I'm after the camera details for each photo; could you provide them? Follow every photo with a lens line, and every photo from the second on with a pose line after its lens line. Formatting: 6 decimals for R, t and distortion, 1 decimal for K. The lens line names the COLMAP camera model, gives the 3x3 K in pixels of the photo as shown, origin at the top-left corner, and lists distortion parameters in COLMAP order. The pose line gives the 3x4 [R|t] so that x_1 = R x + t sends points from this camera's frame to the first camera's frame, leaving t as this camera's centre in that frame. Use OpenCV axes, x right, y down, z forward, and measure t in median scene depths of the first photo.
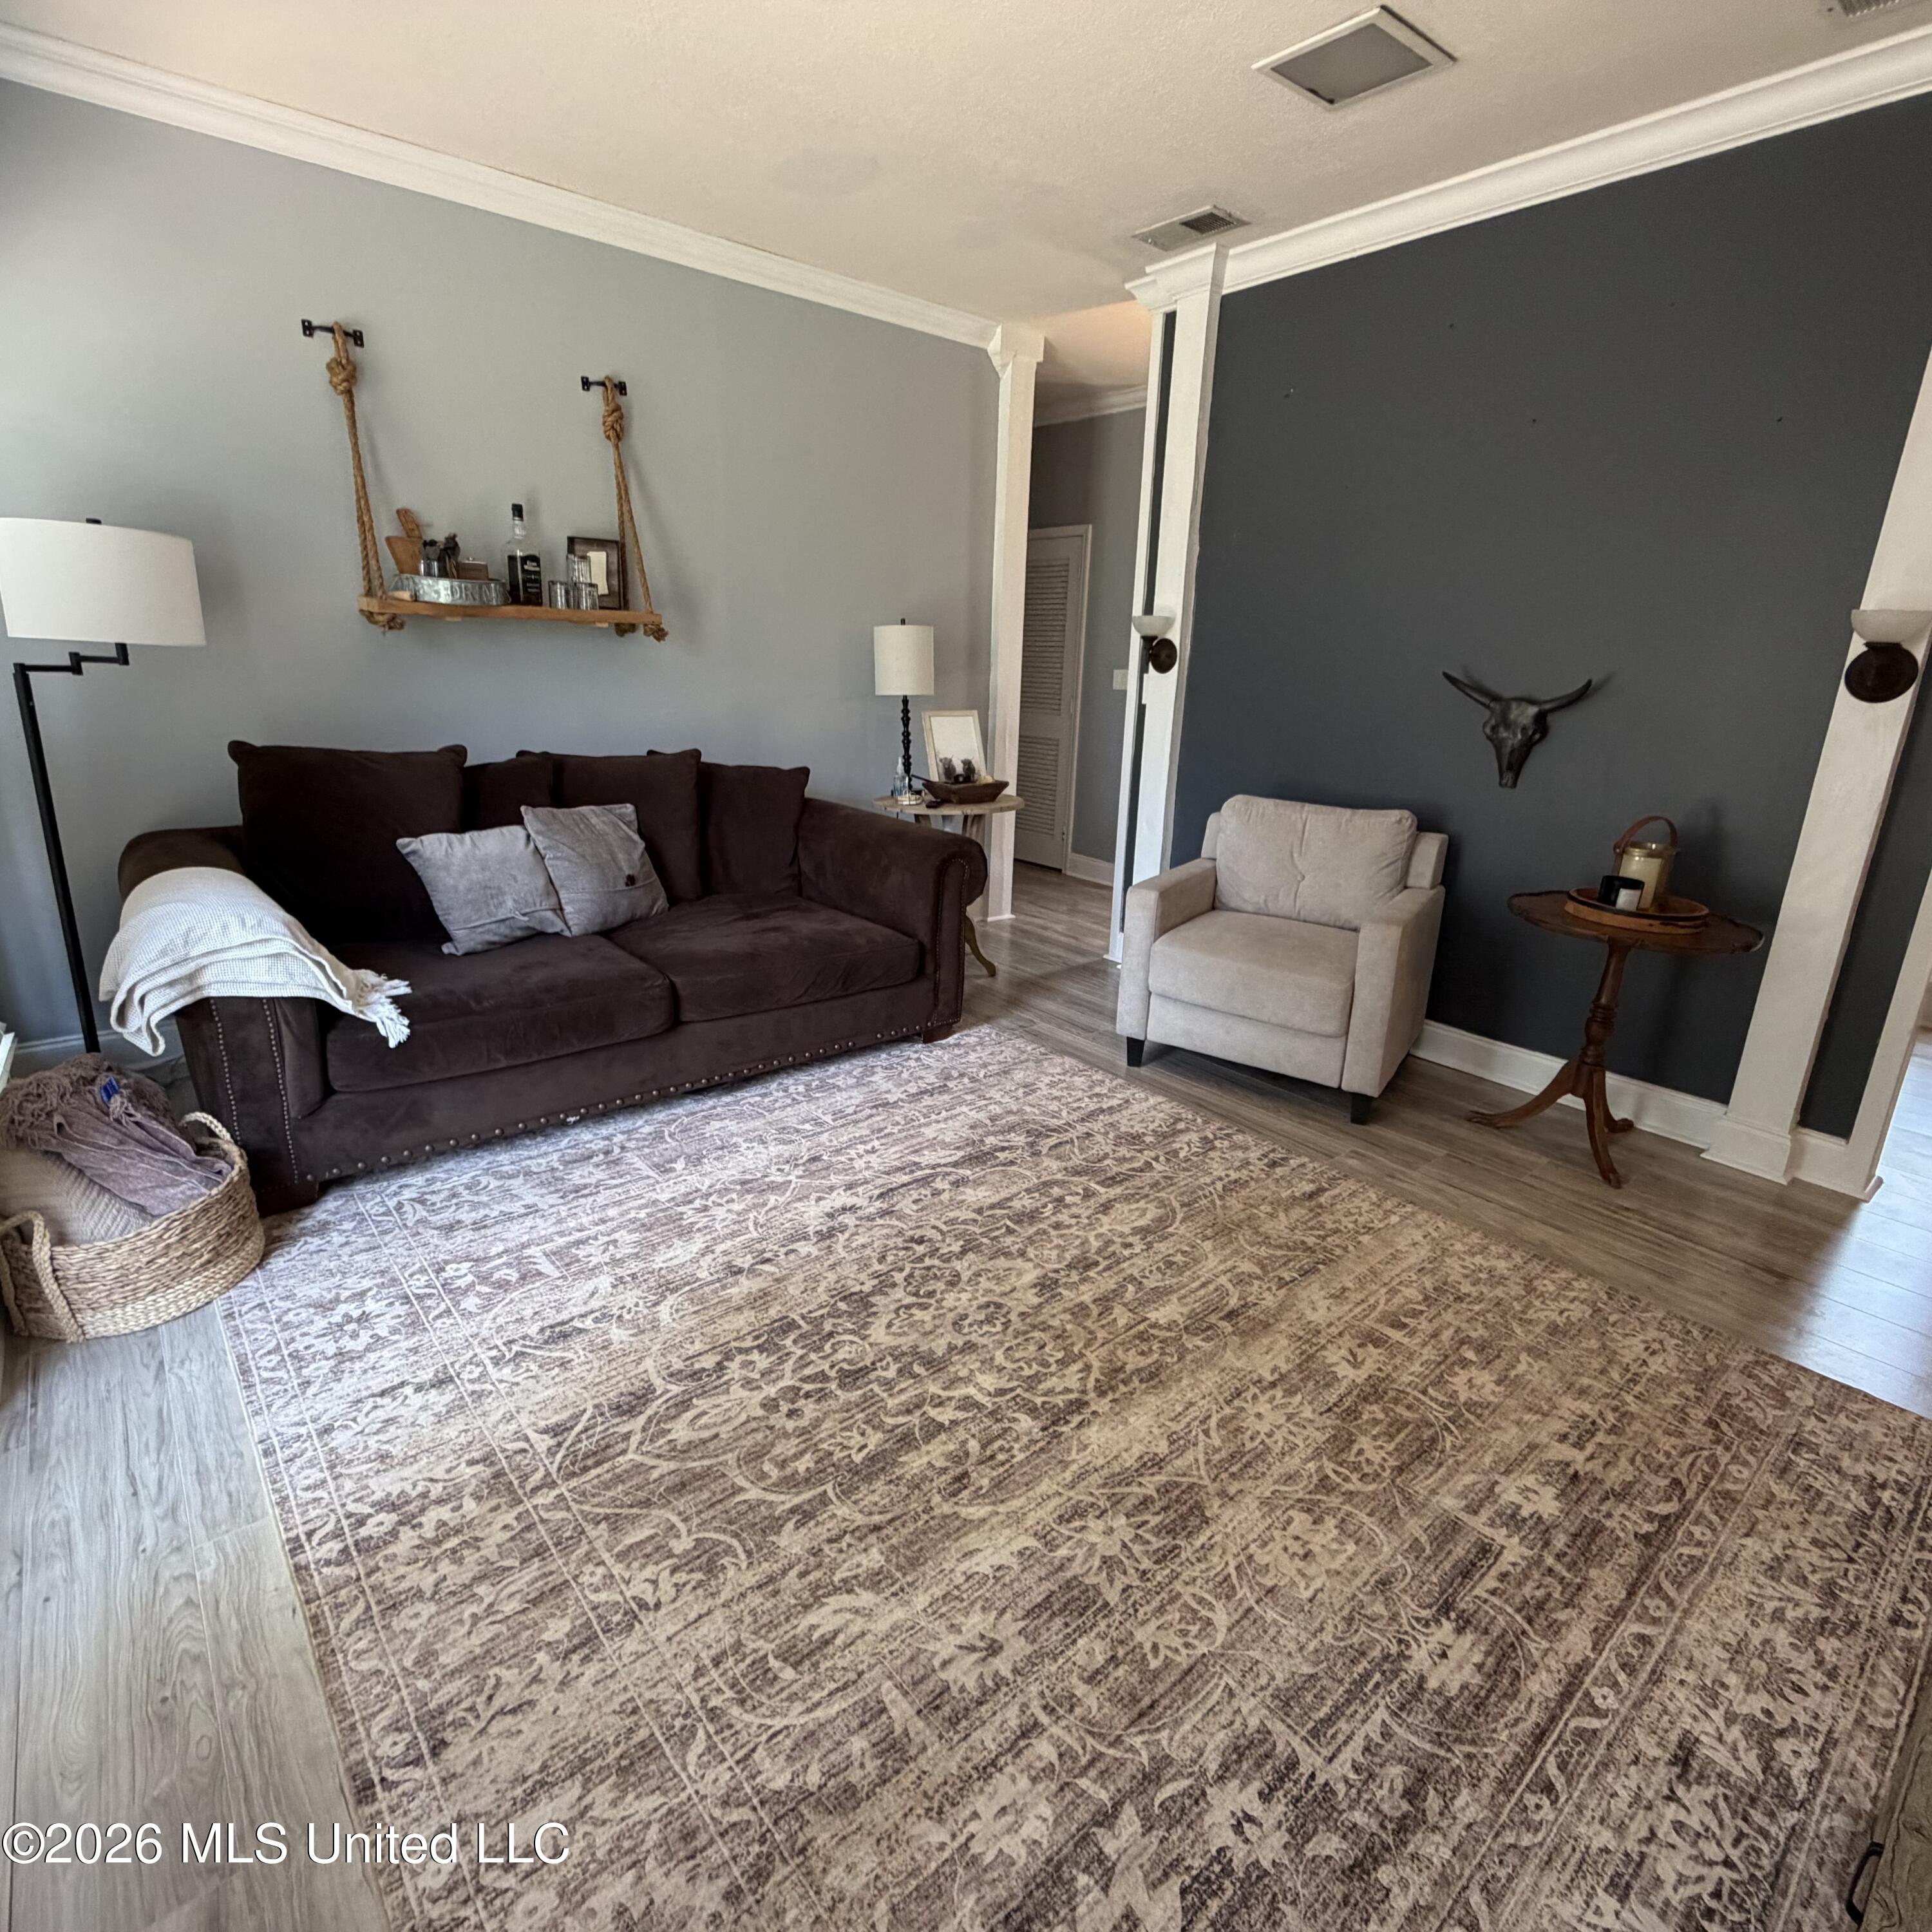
lens RADIAL K [[1028.0, 0, 961.3], [0, 1028.0, 954.5], [0, 0, 1]] dist [0.000915, -0.001140]
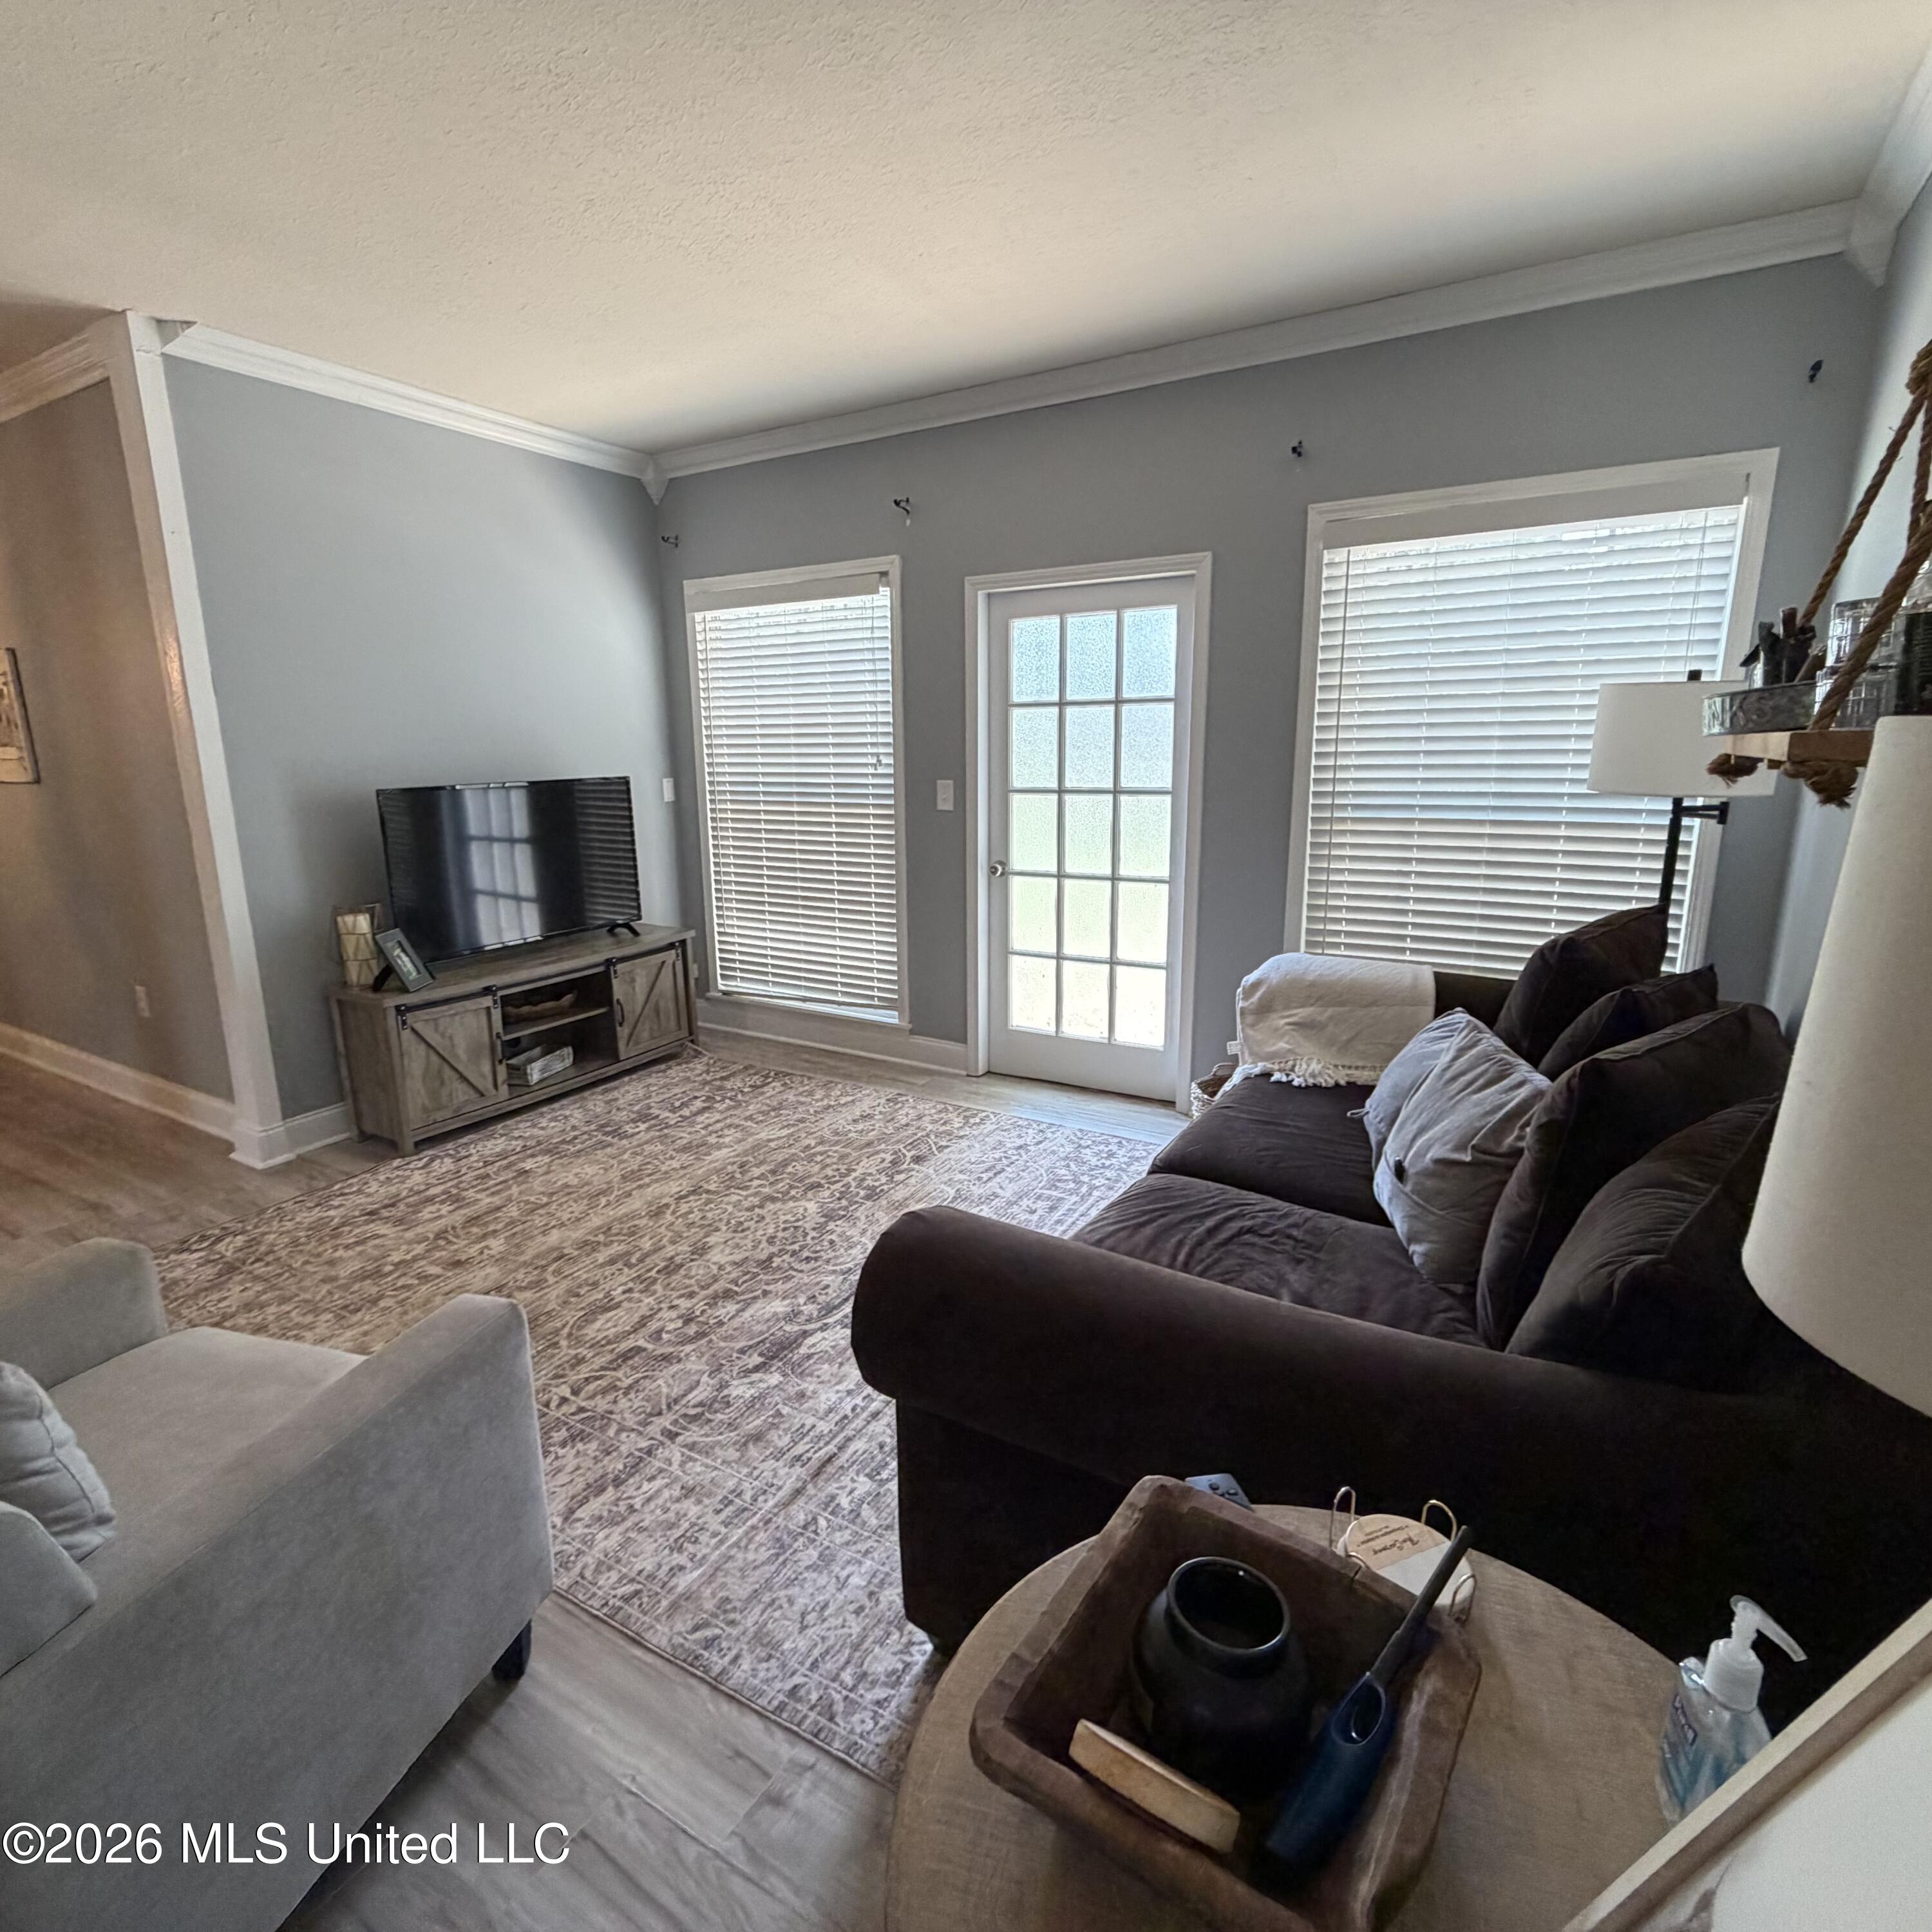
lens RADIAL K [[1028.0, 0, 965.6], [0, 1028.0, 964.9], [0, 0, 1]] dist [0.000915, -0.001140]
pose [[-0.944729, 0.049754, -0.324054, 0.197843], [-0.108496, 0.885279, 0.452228, -0.735393], [0.309378, 0.462392, -0.830951, 2.350948]]
